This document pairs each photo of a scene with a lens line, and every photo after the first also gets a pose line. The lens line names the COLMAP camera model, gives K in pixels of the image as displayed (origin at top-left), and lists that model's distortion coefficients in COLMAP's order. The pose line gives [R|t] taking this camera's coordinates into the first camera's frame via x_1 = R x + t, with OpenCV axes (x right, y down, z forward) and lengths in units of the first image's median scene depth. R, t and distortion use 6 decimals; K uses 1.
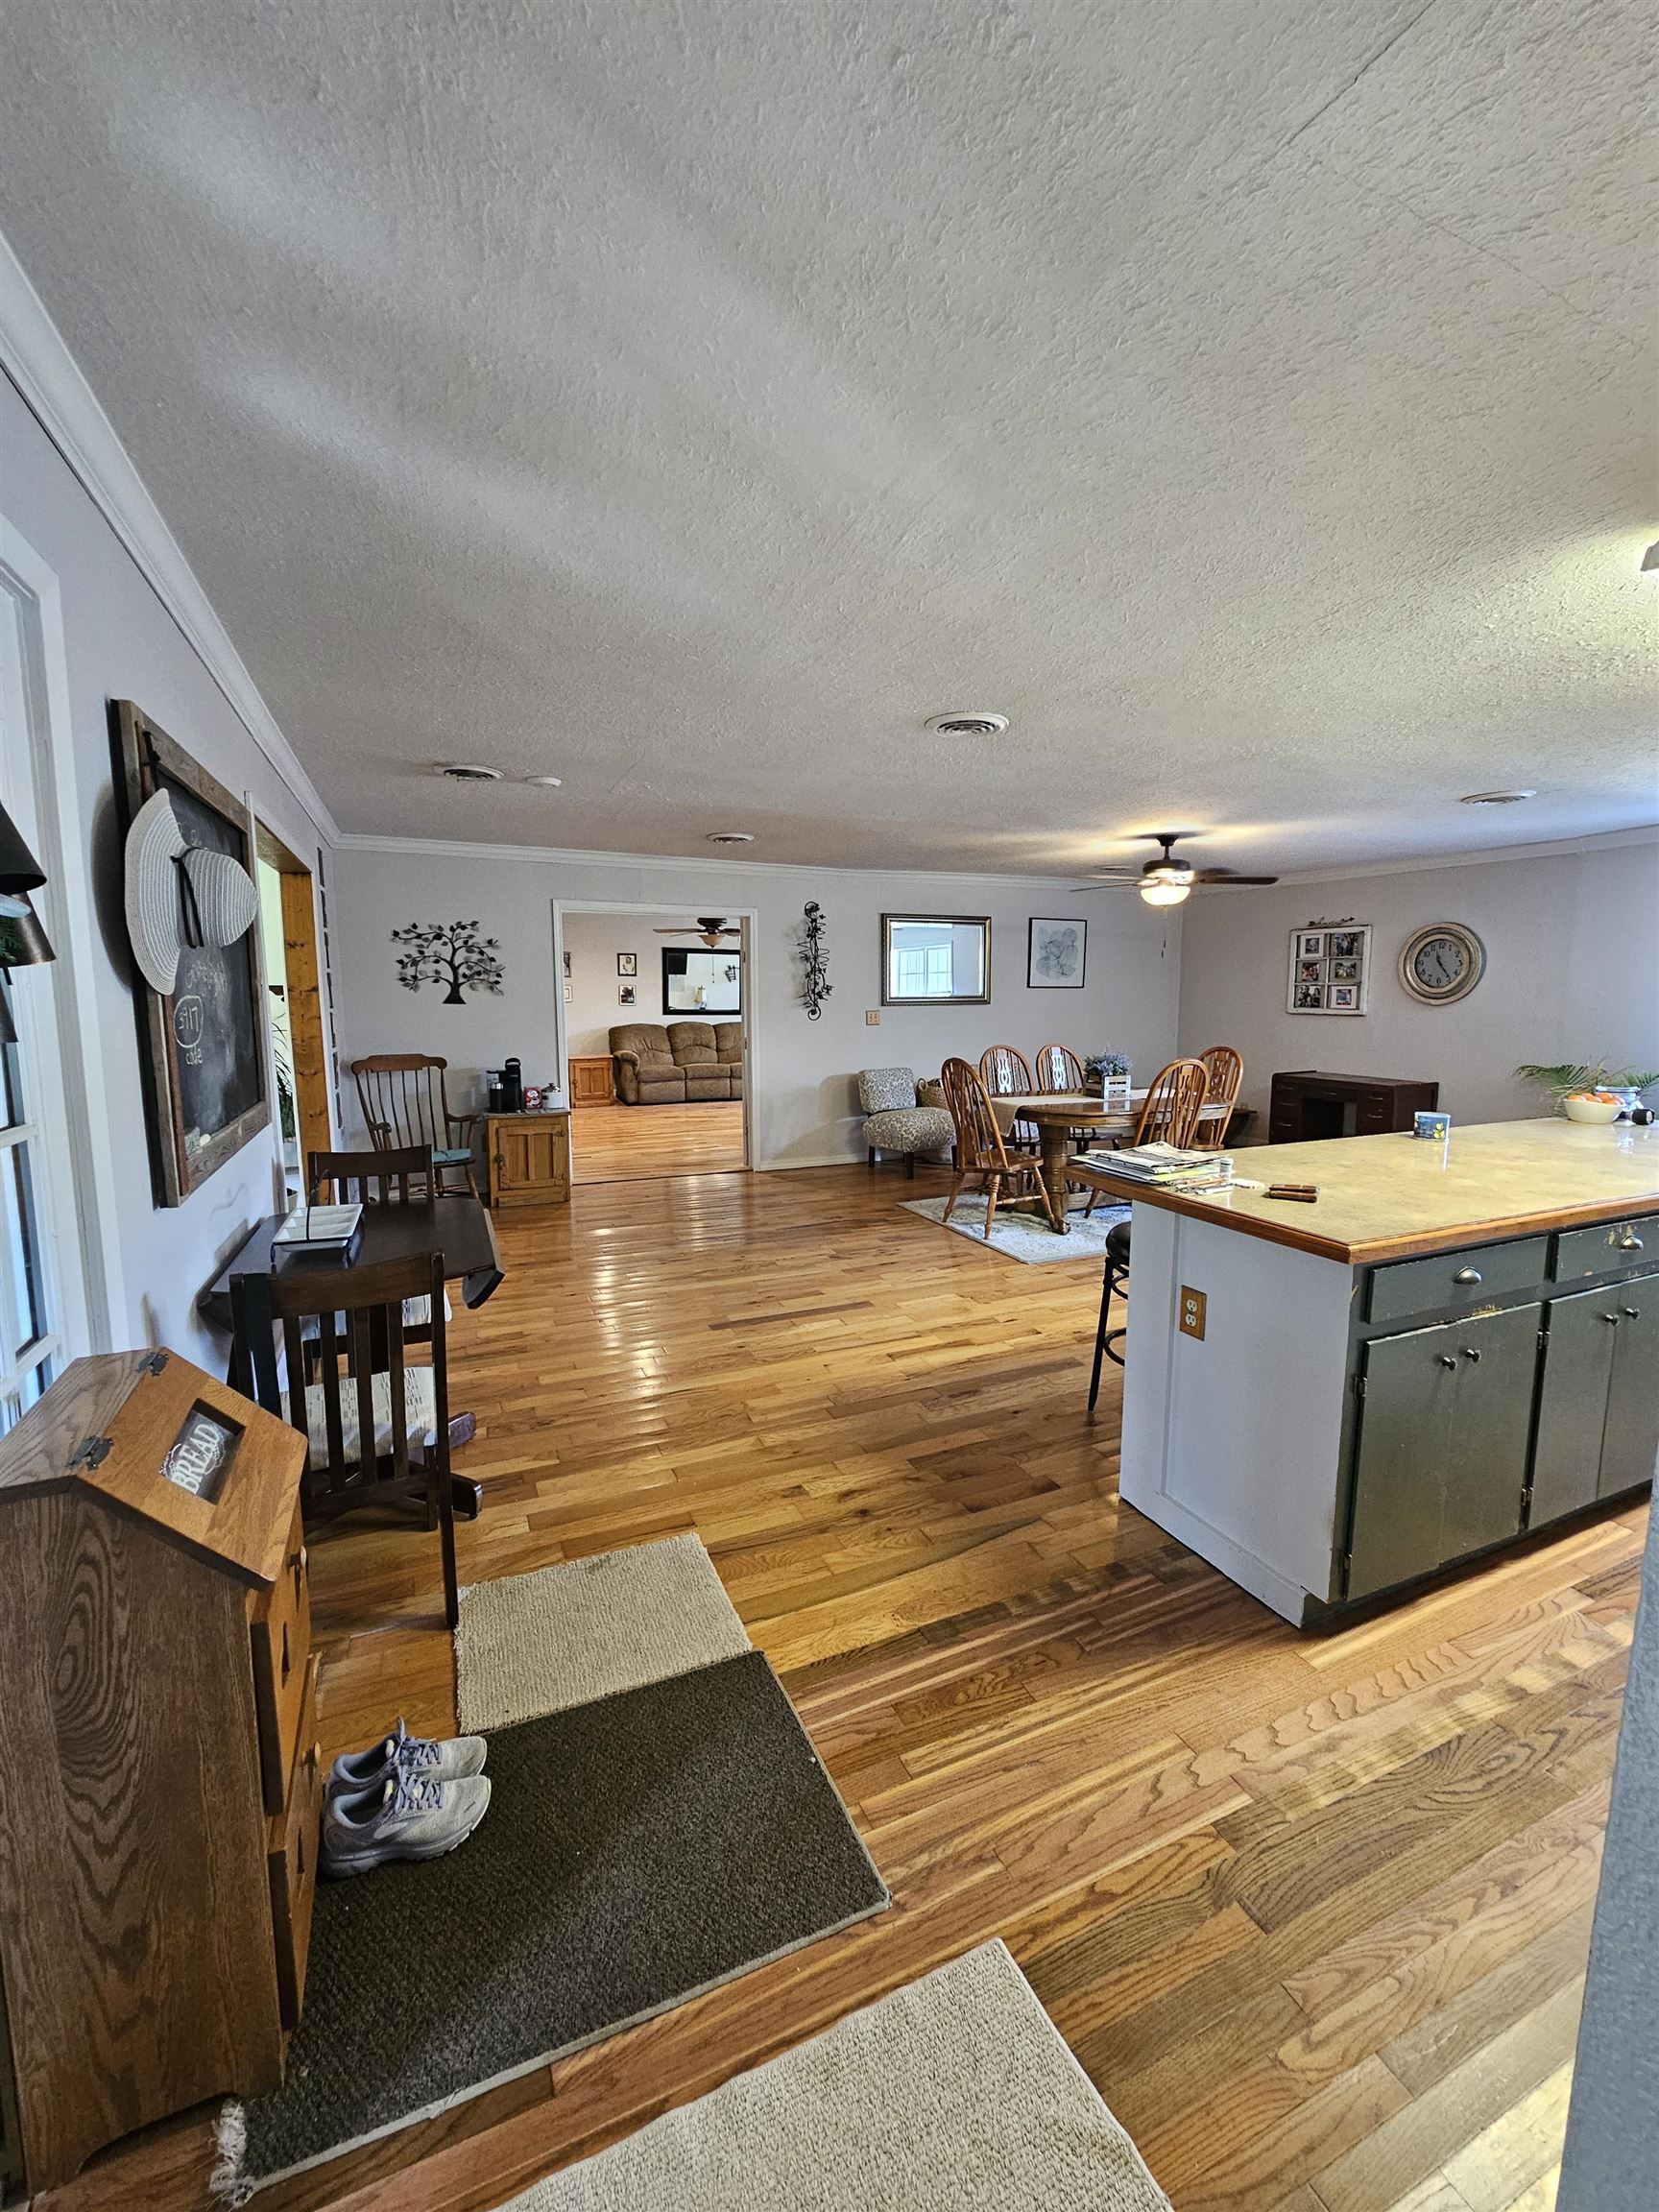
lens RADIAL K [[906.4, 0, 826.6], [0, 906.4, 1089.2], [0, 0, 1]] dist [0.001597, -0.001256]
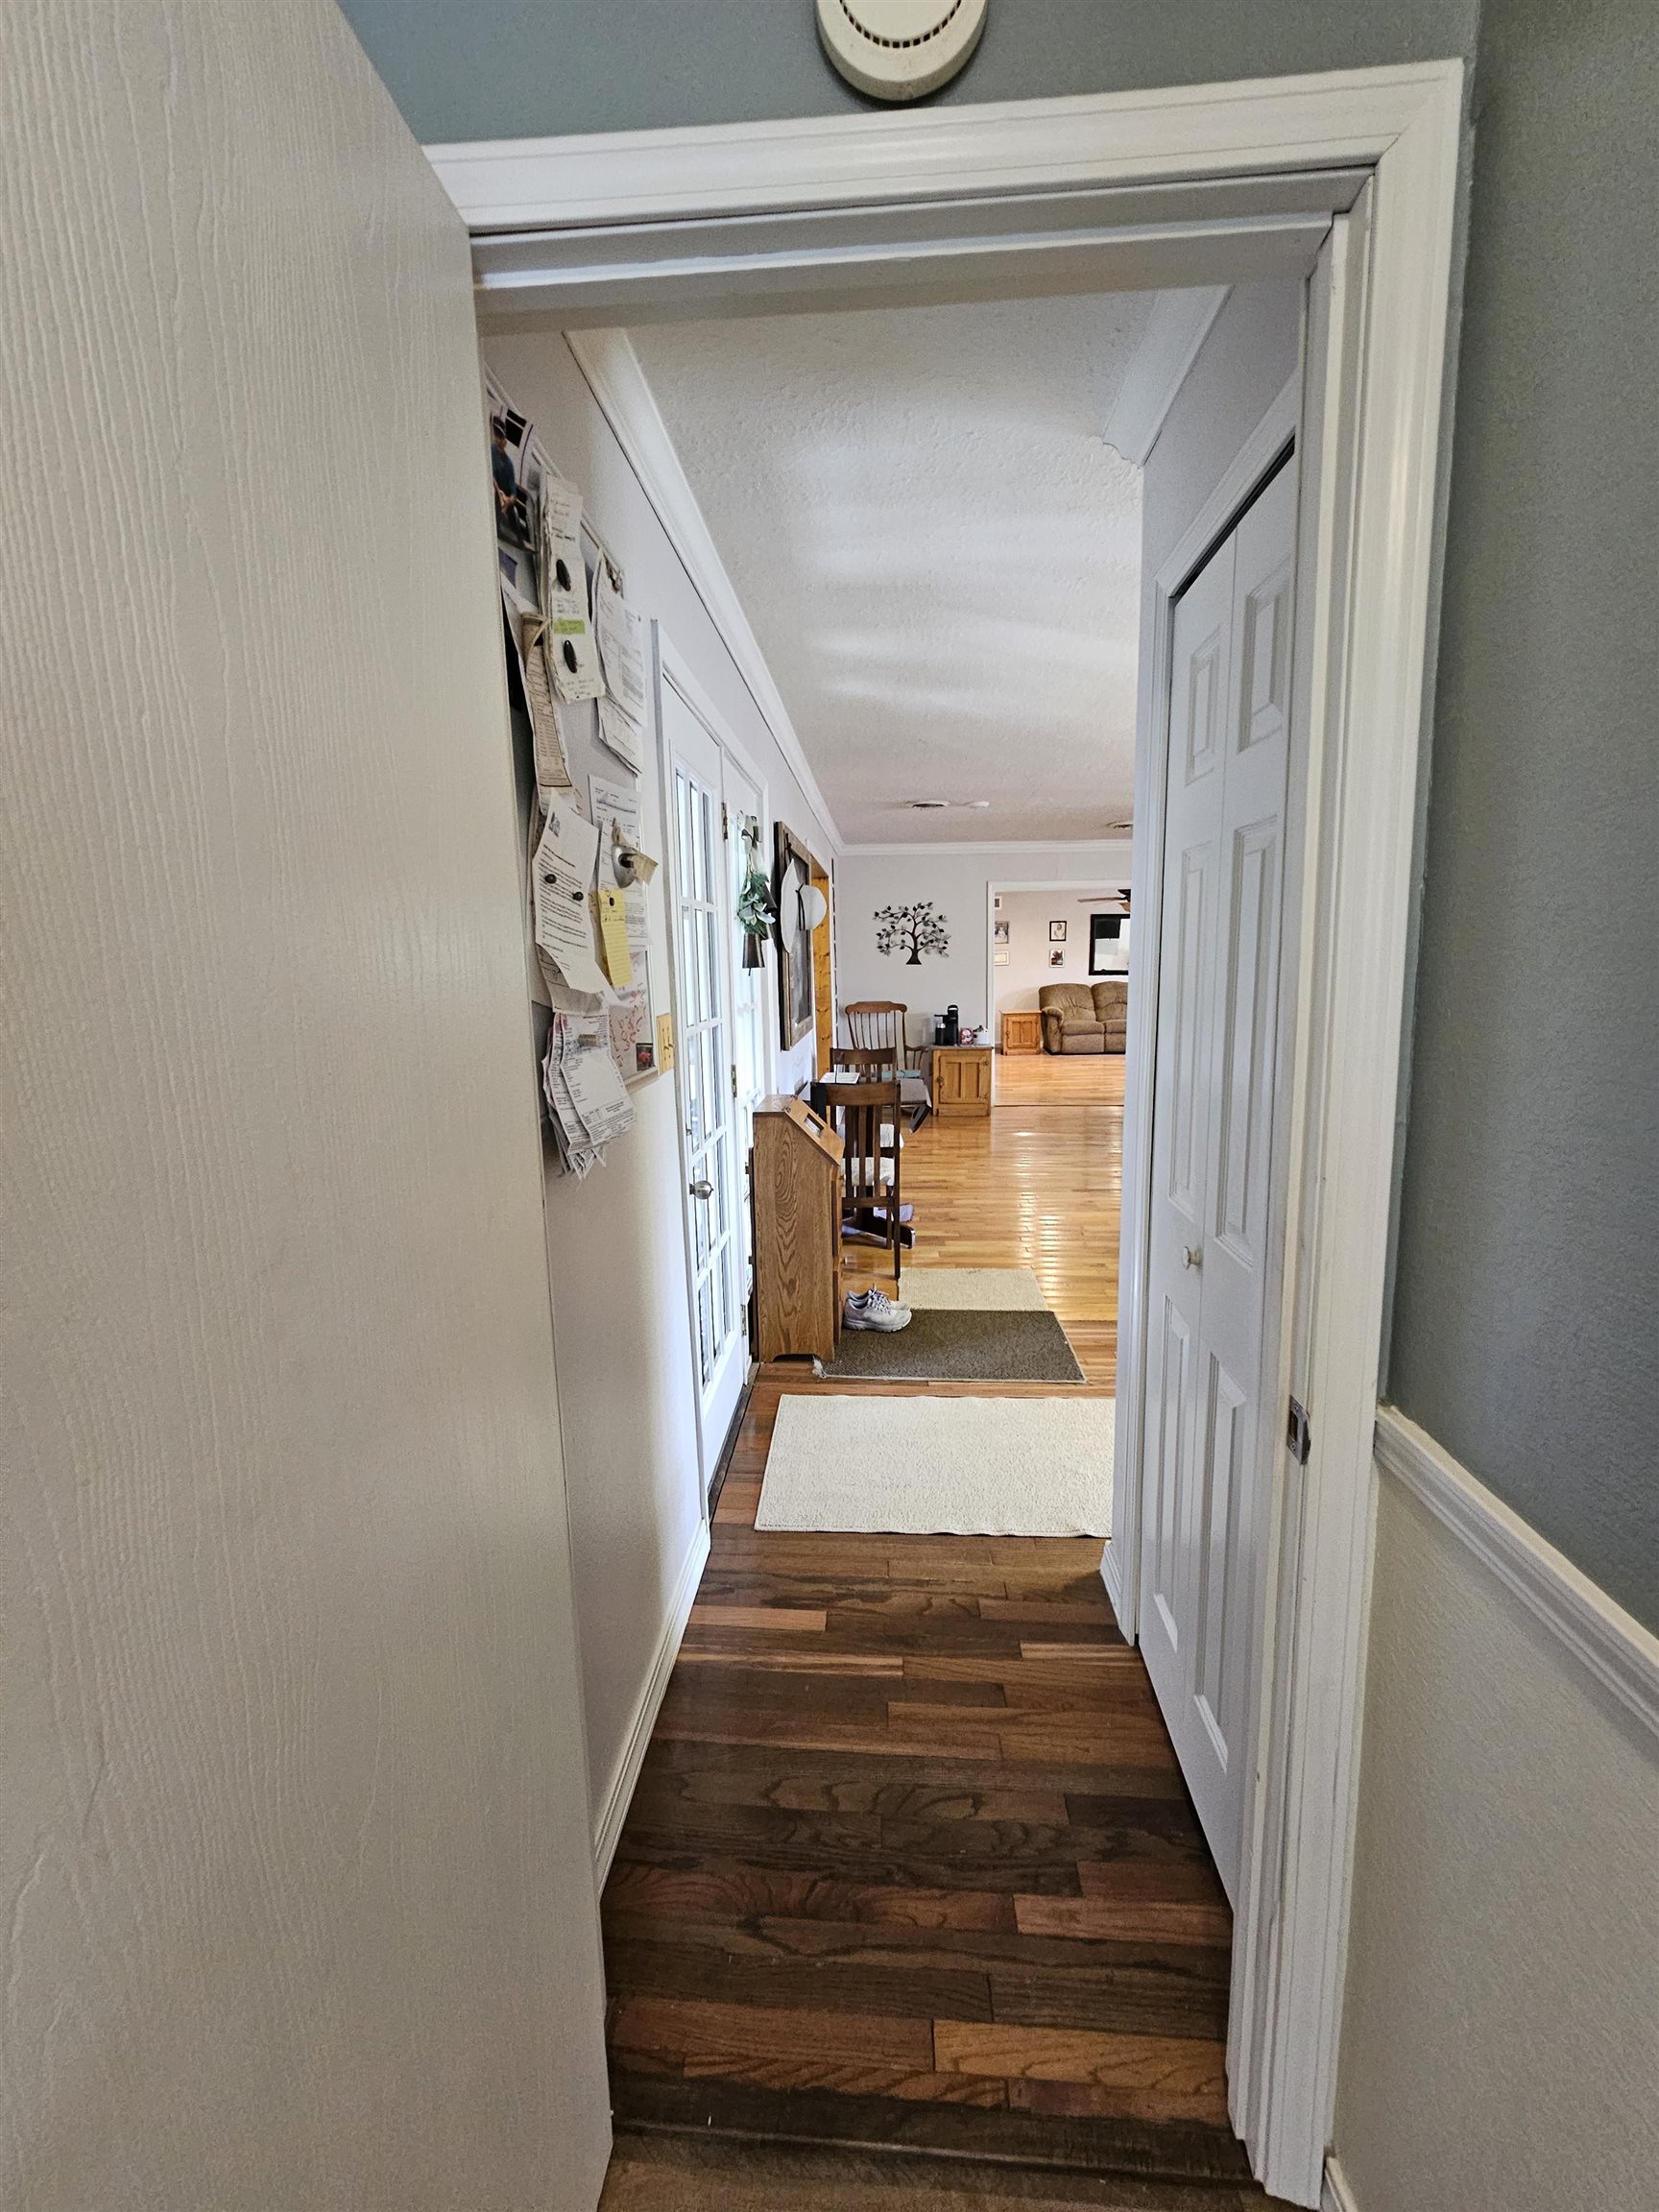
lens RADIAL K [[906.4, 0, 831.7], [0, 906.4, 1098.4], [0, 0, 1]] dist [0.001597, -0.001256]
pose [[0.886601, 0.055599, -0.459181, 0.115108], [-0.034287, 0.997918, 0.054629, 0.036111], [0.461262, -0.032691, 0.886661, -0.267757]]
